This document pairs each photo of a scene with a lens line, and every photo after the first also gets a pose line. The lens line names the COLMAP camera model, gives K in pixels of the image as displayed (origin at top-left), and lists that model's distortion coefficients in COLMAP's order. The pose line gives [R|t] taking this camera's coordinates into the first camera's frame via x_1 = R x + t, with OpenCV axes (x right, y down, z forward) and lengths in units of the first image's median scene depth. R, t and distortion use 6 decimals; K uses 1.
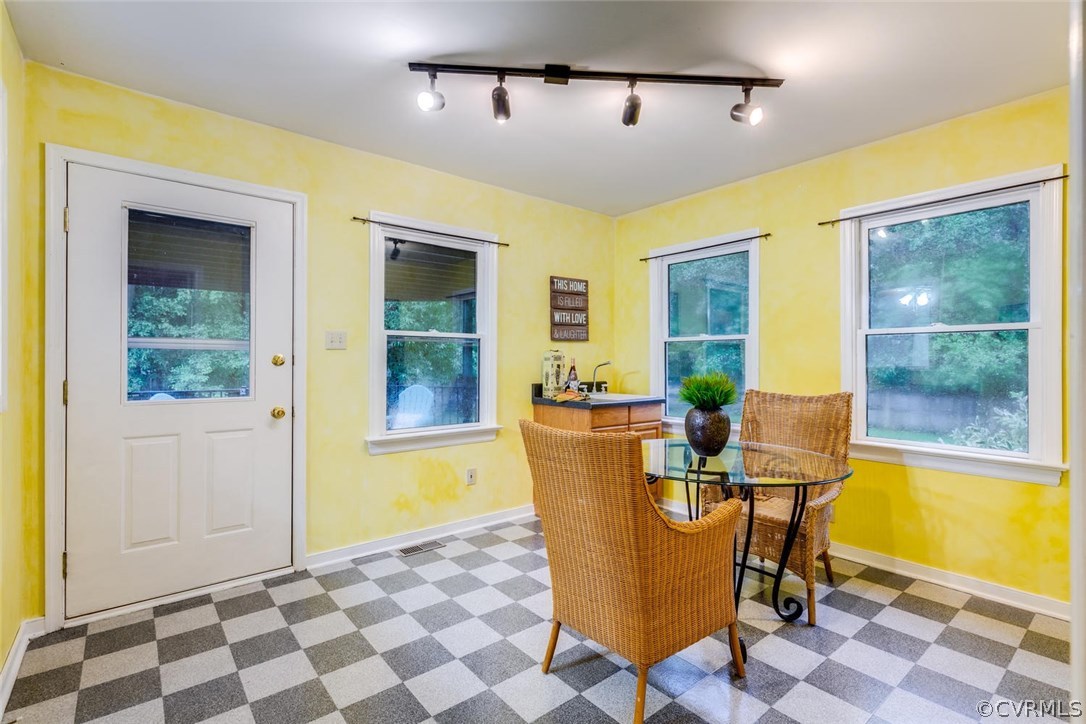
lens RADIAL K [[497.6, 0, 541.9], [0, 497.6, 364.6], [0, 0, 1]] dist [0.011431, 0.000617]
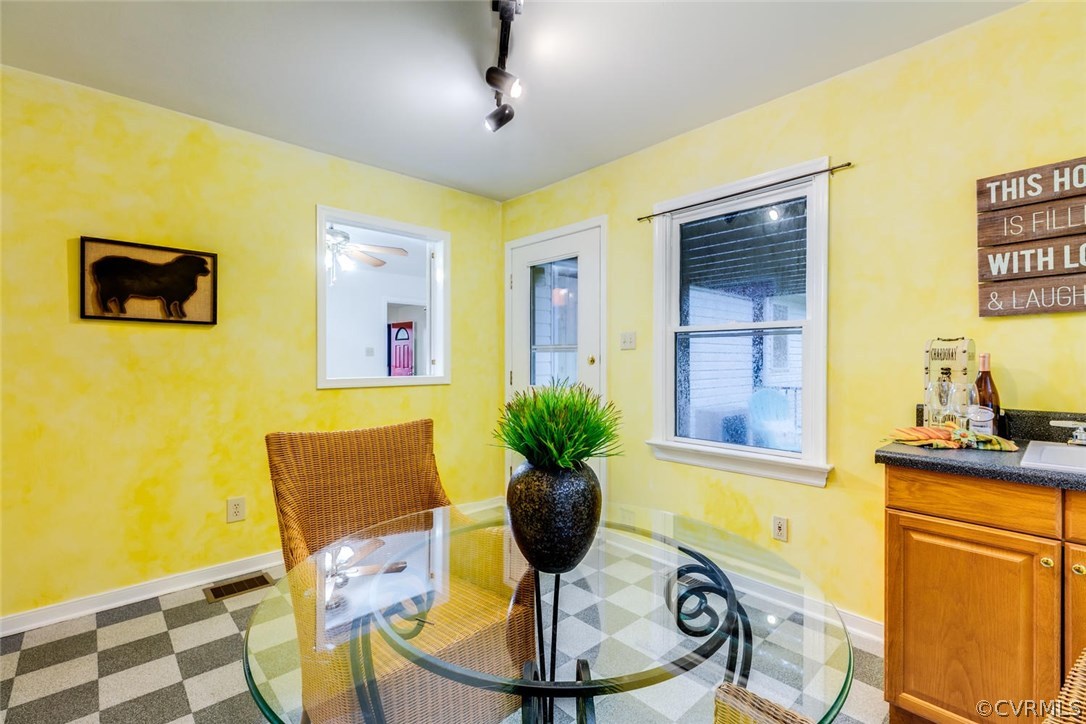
lens RADIAL K [[497.6, 0, 546.3], [0, 497.6, 356.6], [0, 0, 1]] dist [0.011431, 0.000617]
pose [[0.073052, -0.004536, -0.997318, 0.503251], [-0.002369, 0.999986, -0.004722, -0.008054], [0.997325, 0.002707, 0.073040, 0.604187]]
